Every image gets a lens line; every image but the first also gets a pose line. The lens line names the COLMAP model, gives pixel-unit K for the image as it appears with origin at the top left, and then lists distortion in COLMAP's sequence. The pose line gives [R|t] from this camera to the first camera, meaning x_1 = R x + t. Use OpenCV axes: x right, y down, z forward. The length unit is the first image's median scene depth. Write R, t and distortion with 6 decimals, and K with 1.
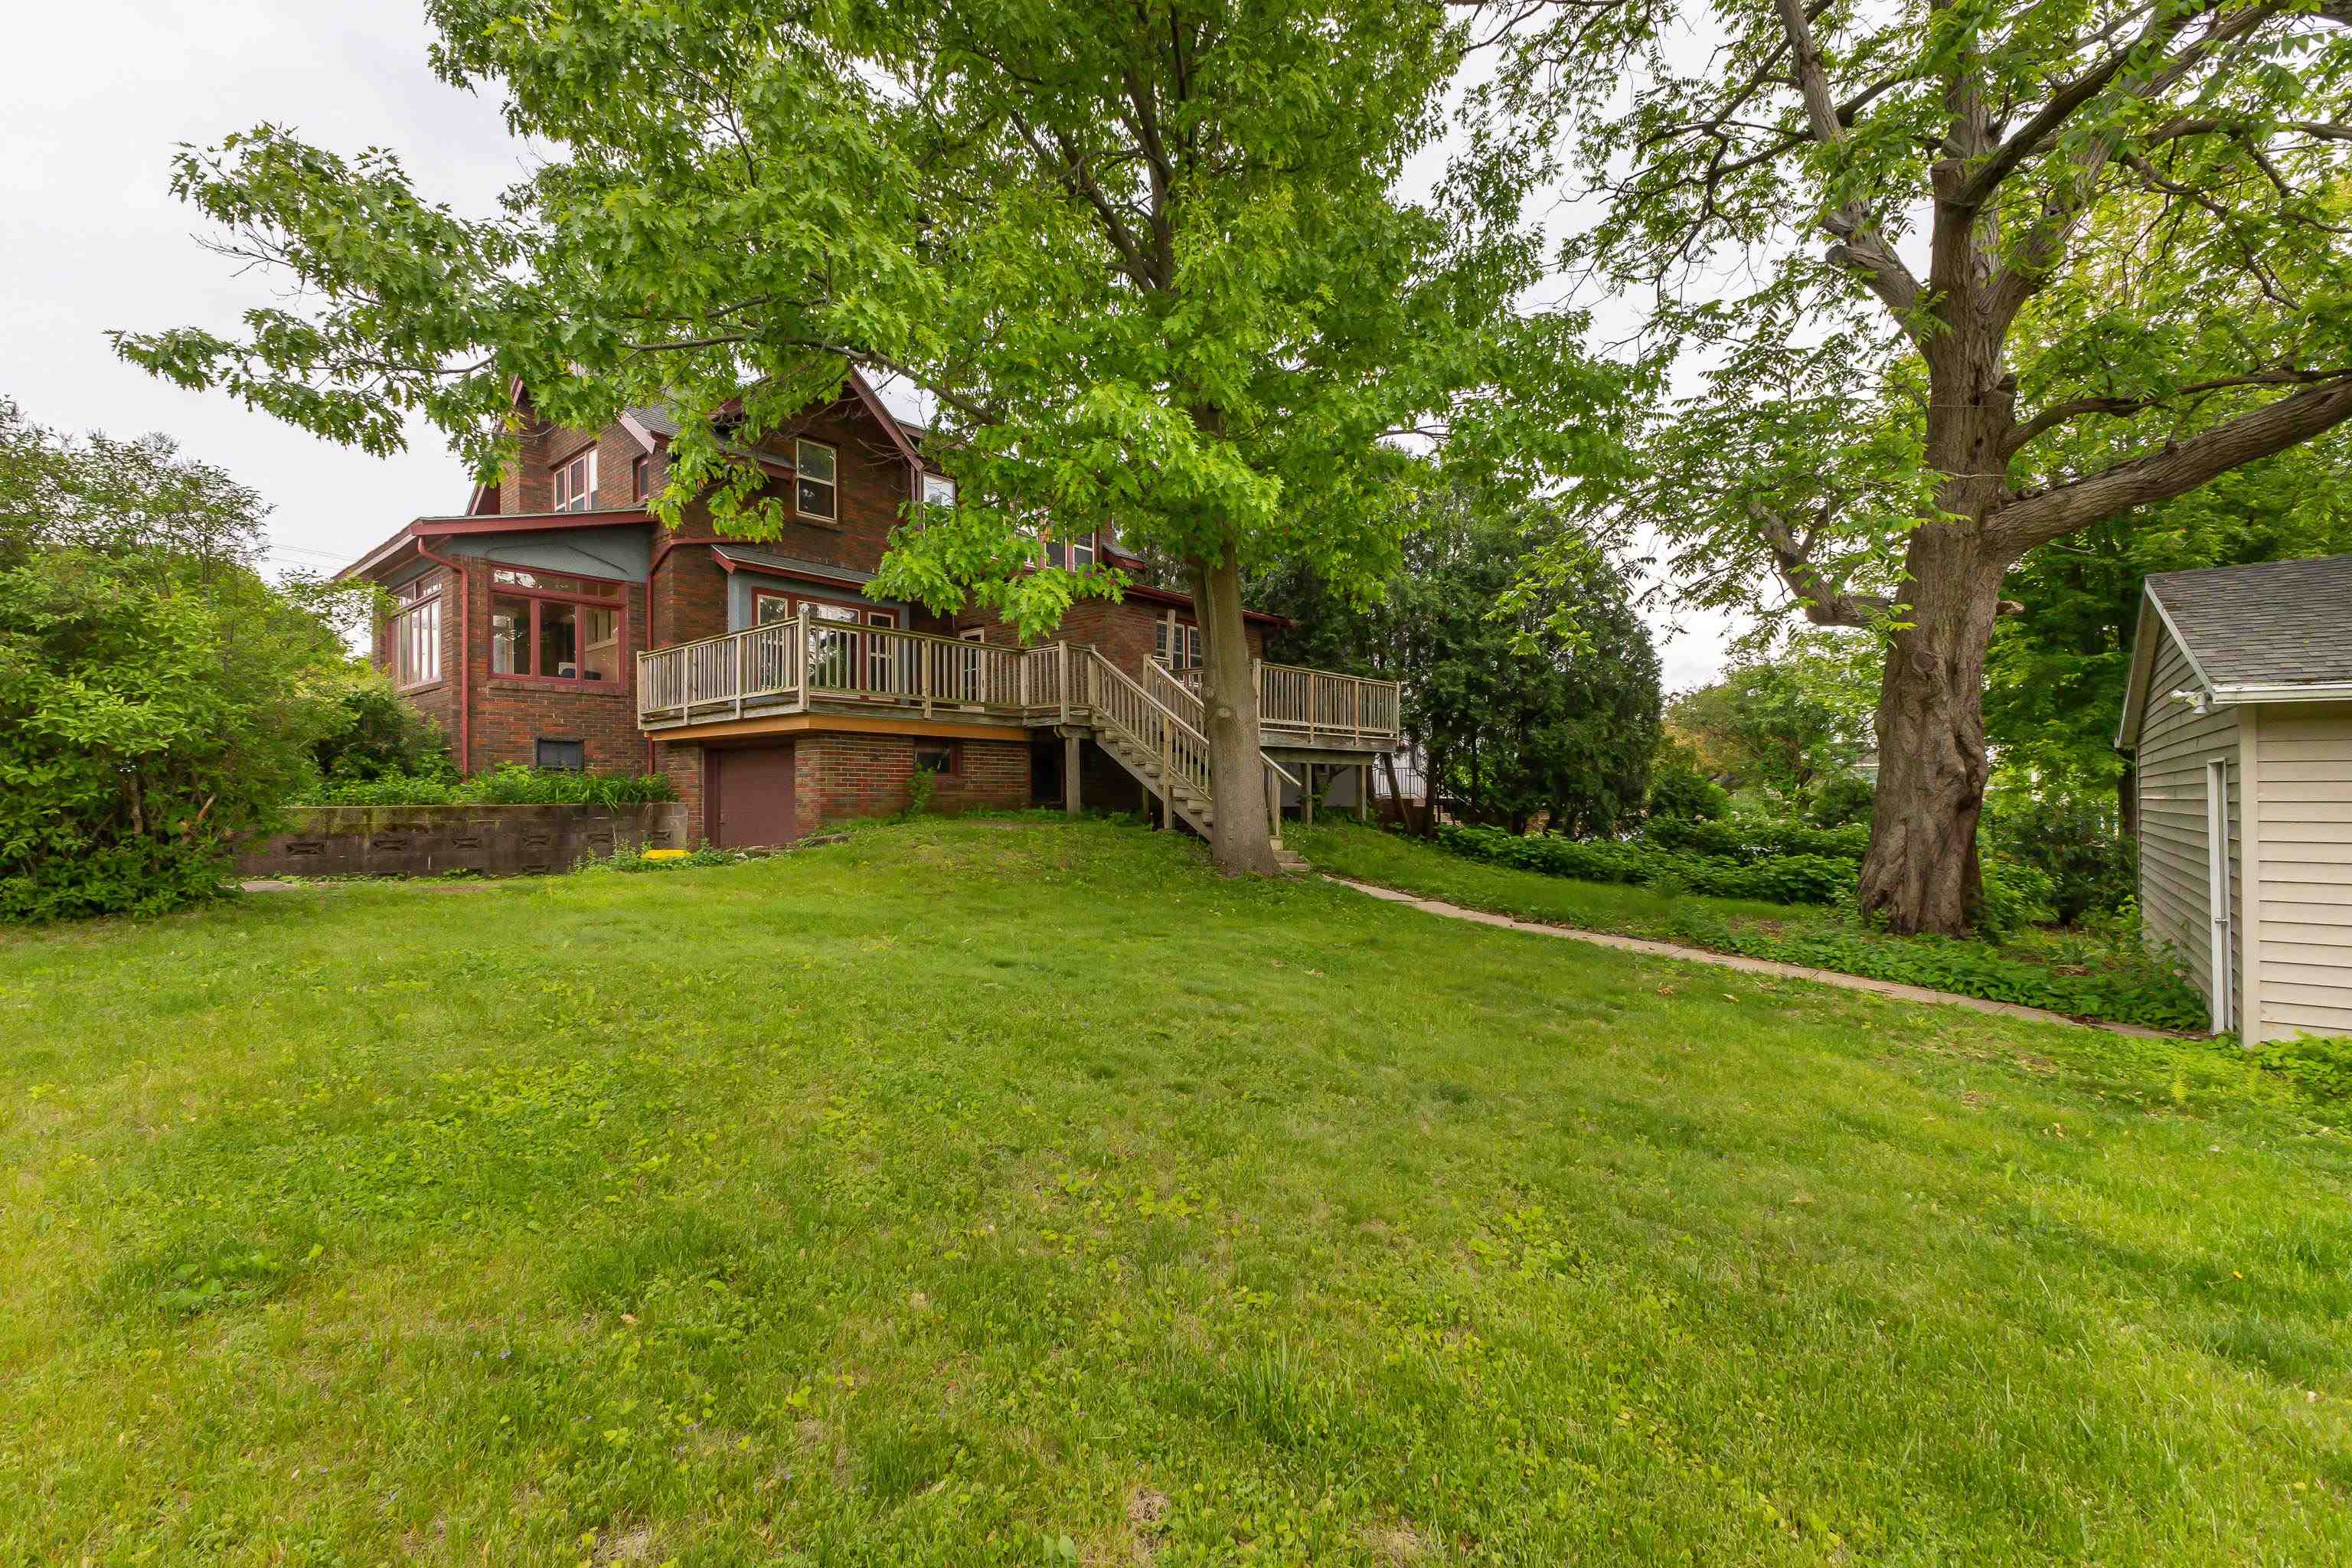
lens RADIAL K [[1019.7, 0, 1168.4], [0, 1019.7, 784.4], [0, 0, 1]] dist [0.015333, -0.000107]
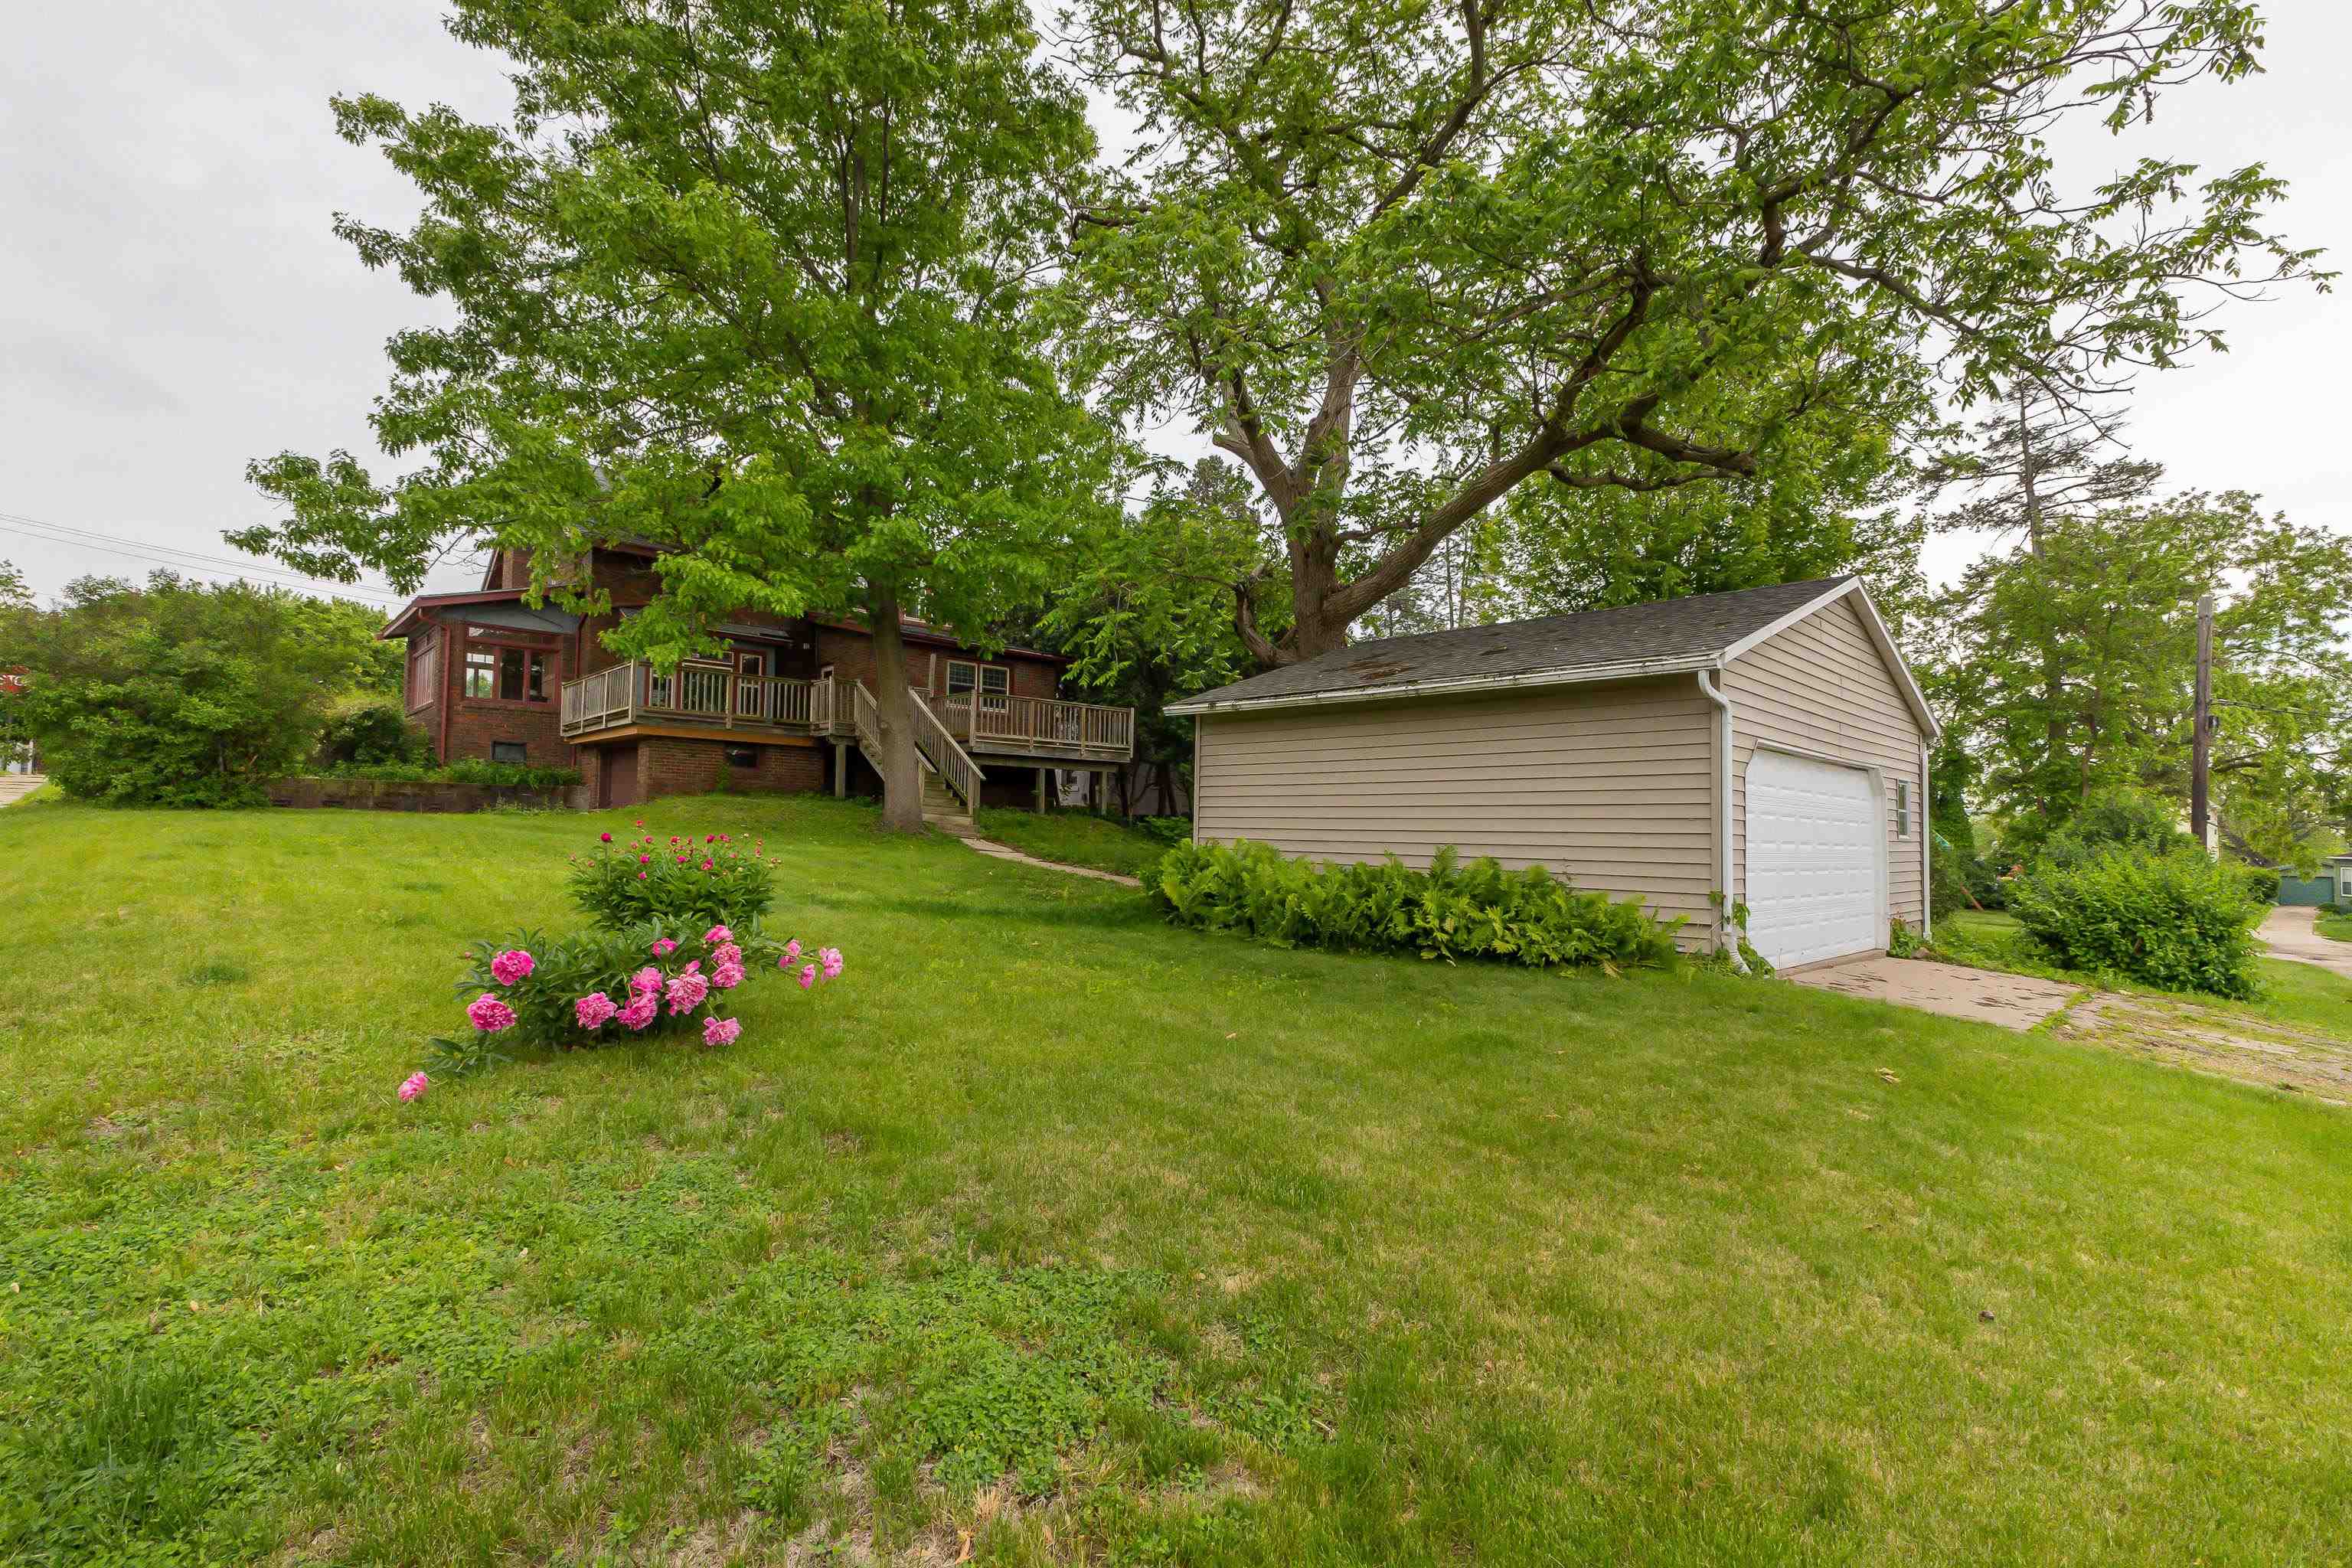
lens RADIAL K [[1068.8, 0, 1180.9], [0, 1068.8, 787.2], [0, 0, 1]] dist [-0.001159, -0.000077]
pose [[0.996009, 0.016136, -0.087777, 1.008941], [-0.018783, 0.999391, -0.029407, 0.096282], [0.087250, 0.030938, 0.995706, -0.877057]]
